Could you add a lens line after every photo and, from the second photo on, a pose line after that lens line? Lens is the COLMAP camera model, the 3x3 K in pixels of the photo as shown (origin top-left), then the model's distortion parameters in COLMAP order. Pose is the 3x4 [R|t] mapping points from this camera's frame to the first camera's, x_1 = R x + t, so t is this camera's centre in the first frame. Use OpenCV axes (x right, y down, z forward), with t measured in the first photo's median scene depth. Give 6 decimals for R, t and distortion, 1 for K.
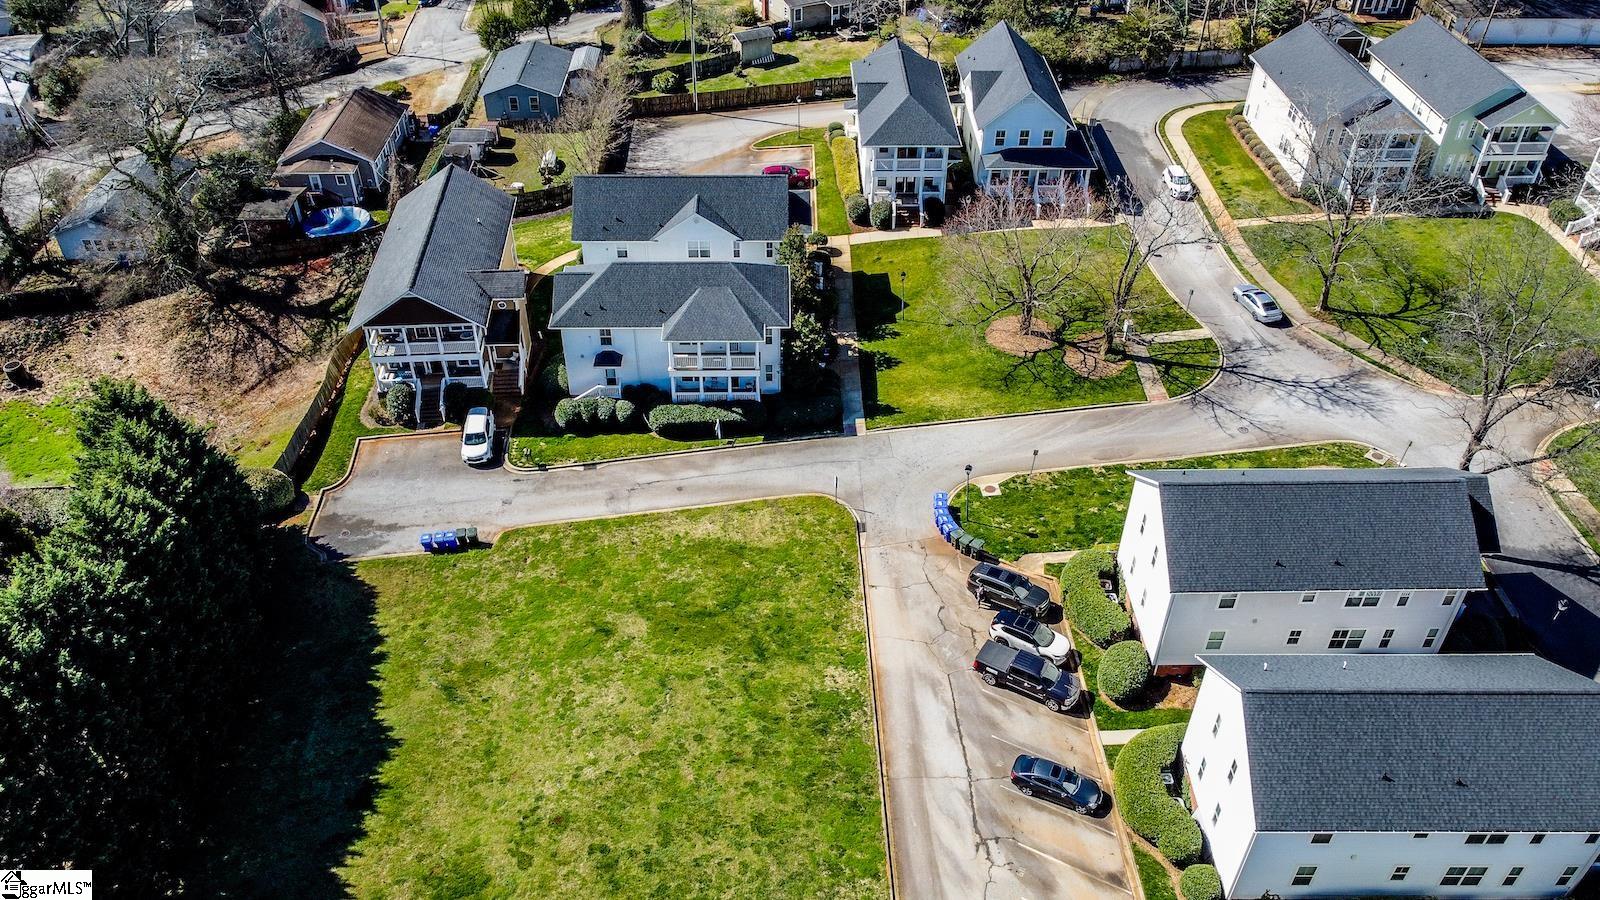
lens RADIAL K [[1214.4, 0, 800.0], [0, 1214.4, 450.0], [0, 0, 1]] dist [0.000026, -0.010148]
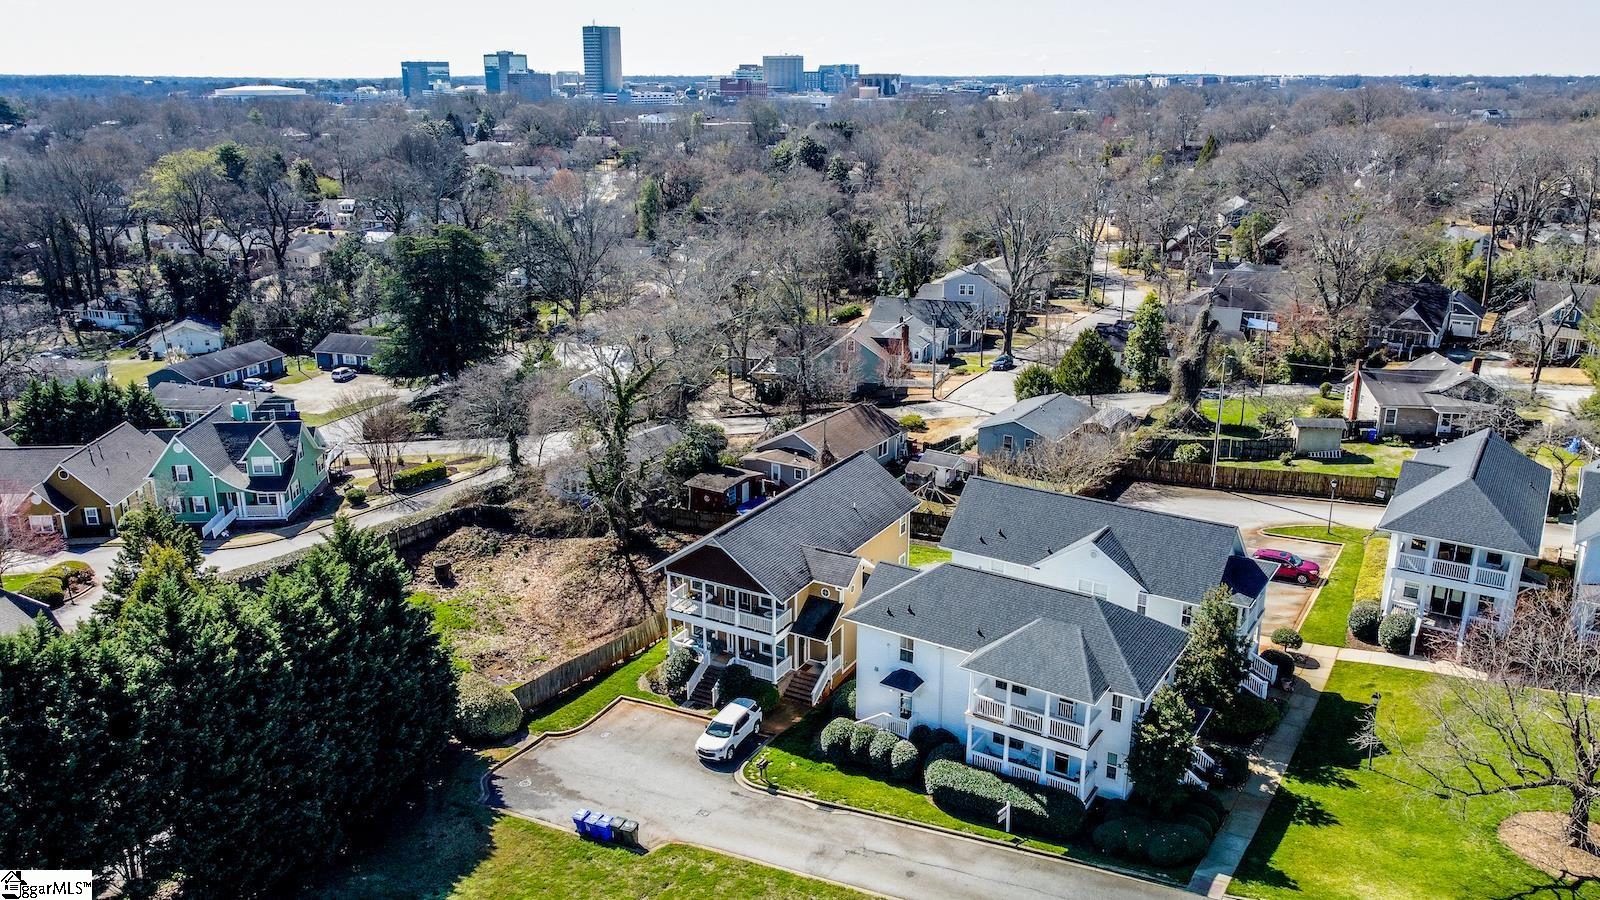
lens RADIAL K [[1214.4, 0, 800.0], [0, 1214.4, 450.0], [0, 0, 1]] dist [0.000026, -0.010148]
pose [[0.831497, 0.159163, -0.532241, 0.162621], [-0.344609, 0.899244, -0.269454, 0.021176], [0.435727, 0.407465, 0.802567, 0.298431]]
